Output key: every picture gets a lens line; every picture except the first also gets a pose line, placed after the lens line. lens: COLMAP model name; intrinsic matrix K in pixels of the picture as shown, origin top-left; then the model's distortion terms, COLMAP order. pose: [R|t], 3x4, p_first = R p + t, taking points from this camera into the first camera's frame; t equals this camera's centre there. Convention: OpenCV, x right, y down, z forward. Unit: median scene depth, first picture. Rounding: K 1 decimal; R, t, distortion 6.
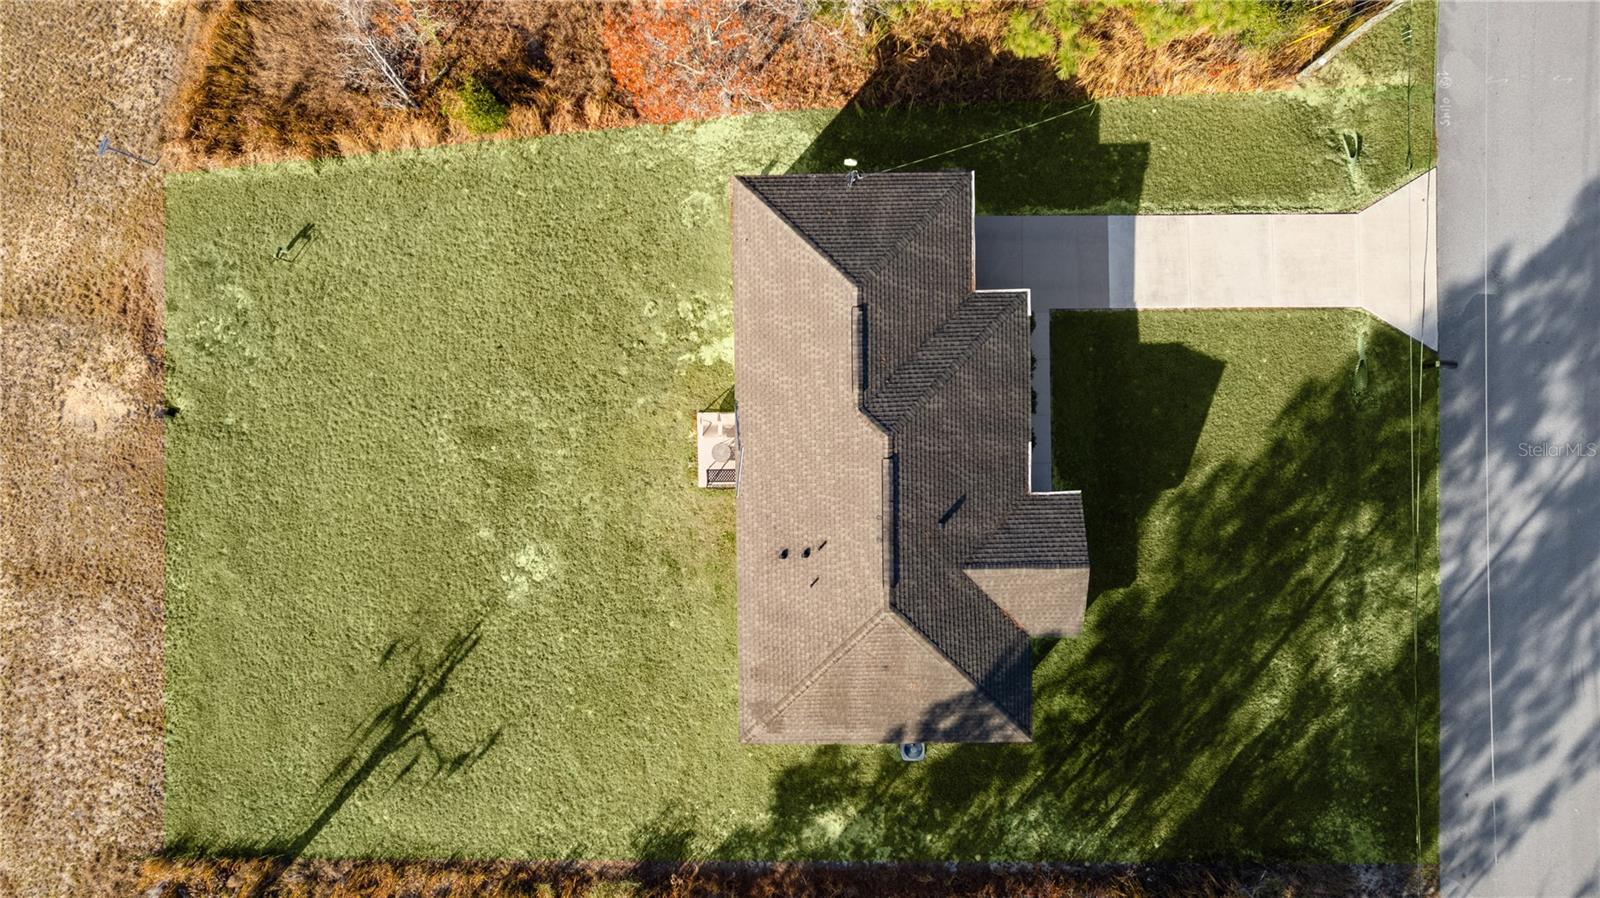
lens RADIAL K [[1035.1, 0, 804.3], [0, 1035.1, 445.9], [0, 0, 1]] dist [-0.084077, 0.073973]
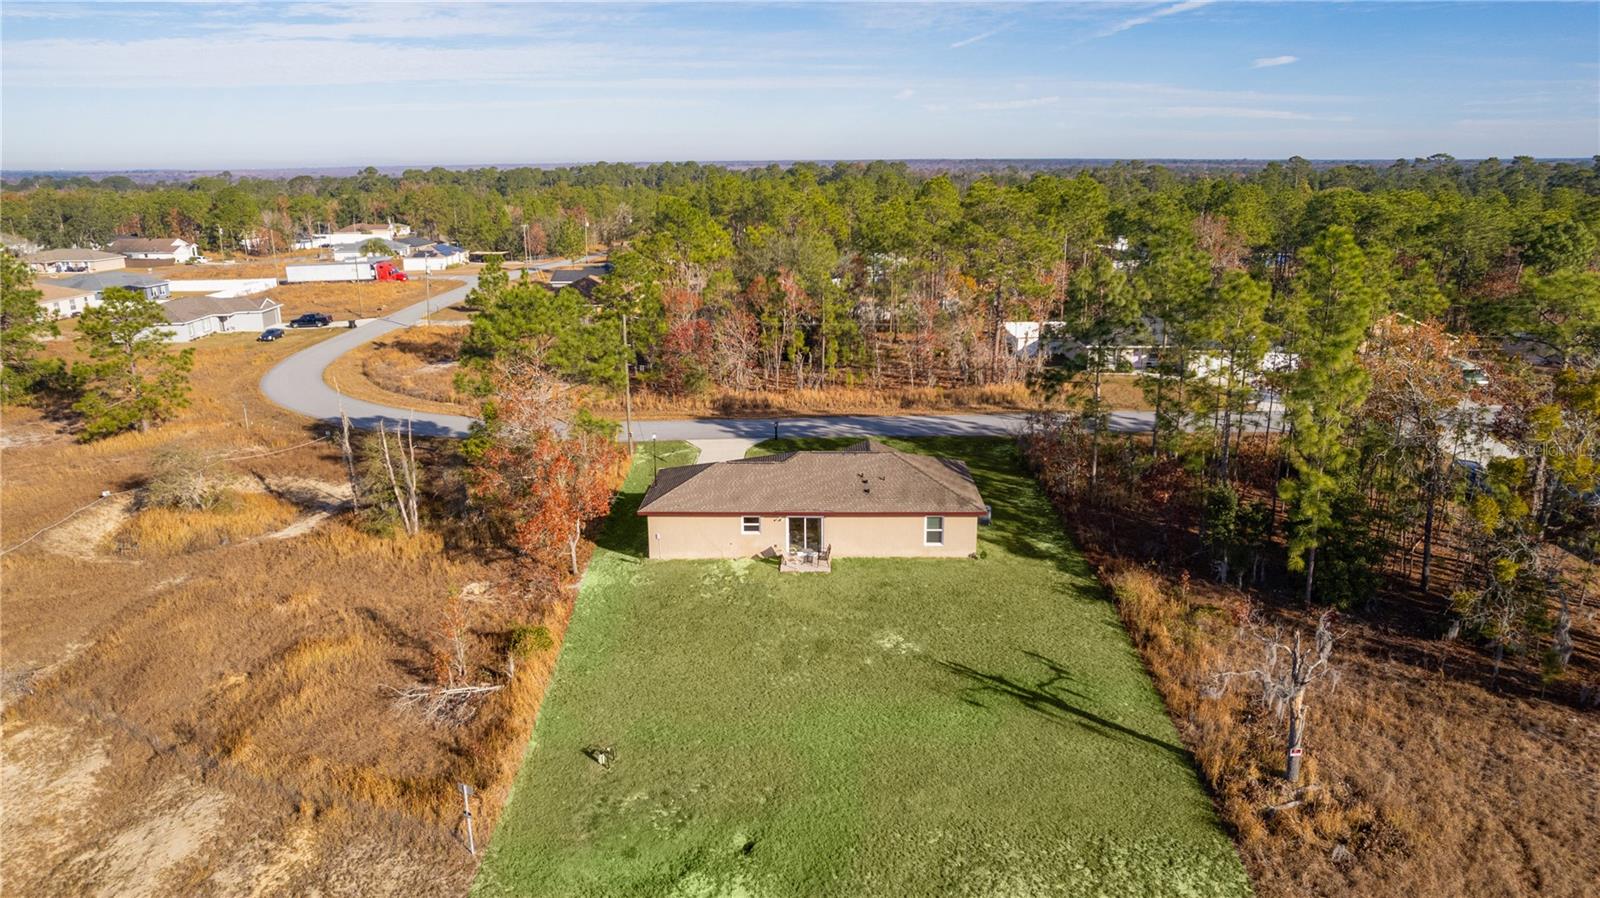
lens RADIAL K [[1025.6, 0, 800.0], [0, 1025.6, 449.0], [0, 0, 1]] dist [-0.072063, 0.057527]
pose [[0.032103, -0.263877, 0.964022, -1.438046], [0.999396, -0.004341, -0.034470, 0.046991], [0.013281, 0.964546, 0.263579, 0.428615]]
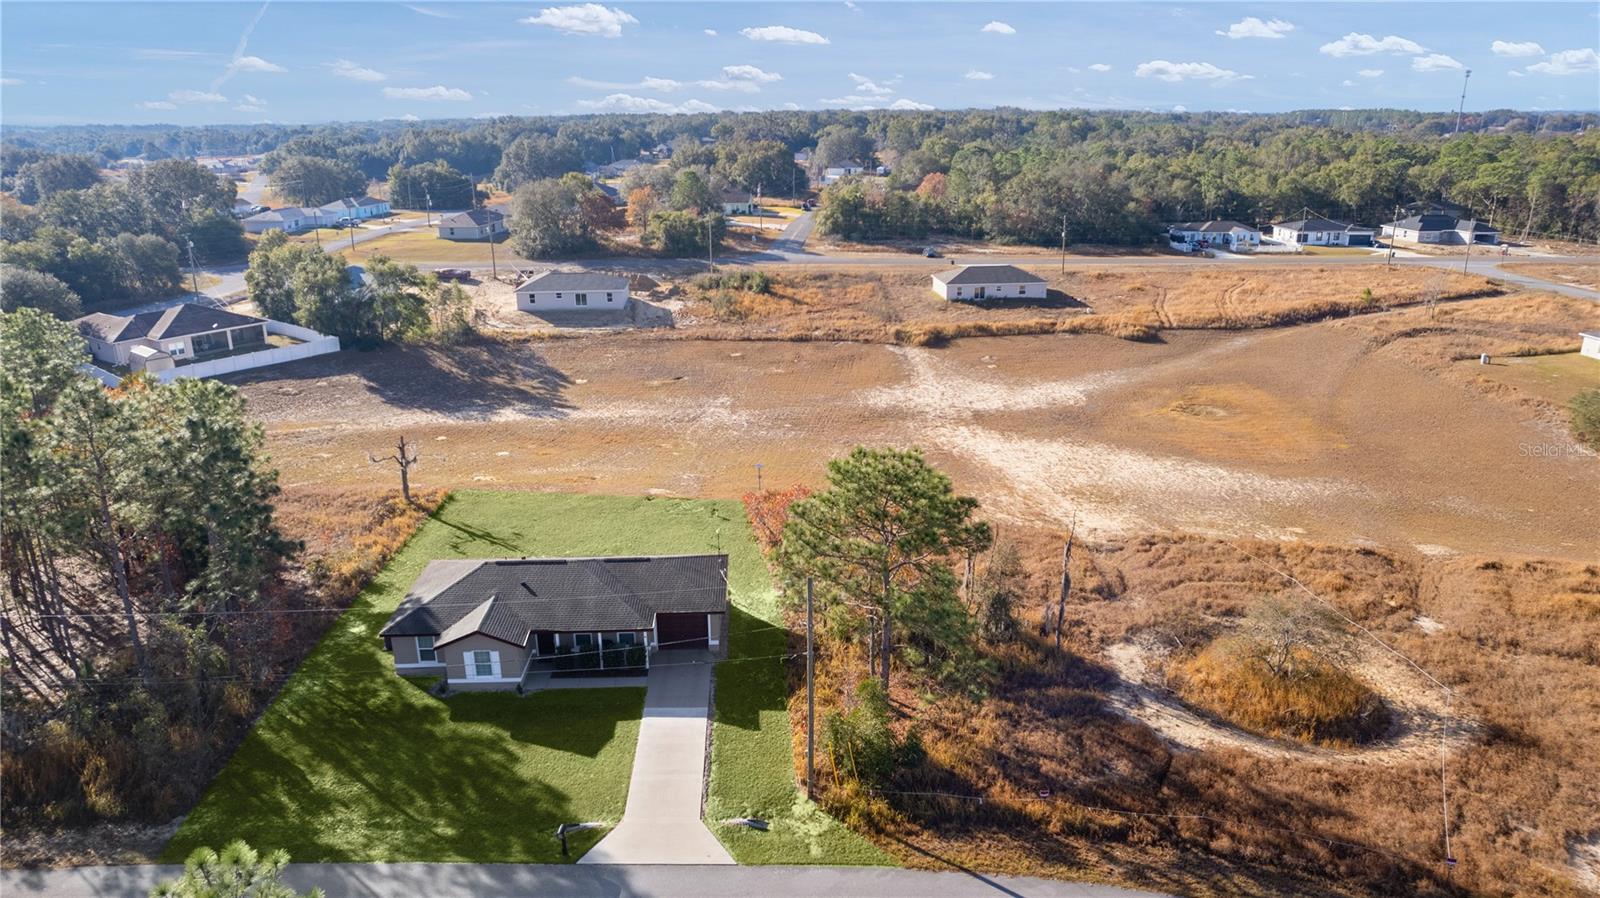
lens RADIAL K [[1025.6, 0, 800.0], [0, 1025.6, 449.0], [0, 0, 1]] dist [-0.072063, 0.057527]
pose [[0.032624, 0.321339, -0.946402, 1.508893], [-0.999460, 0.014177, -0.029640, -0.308720], [0.003893, 0.946858, 0.321628, 0.179846]]
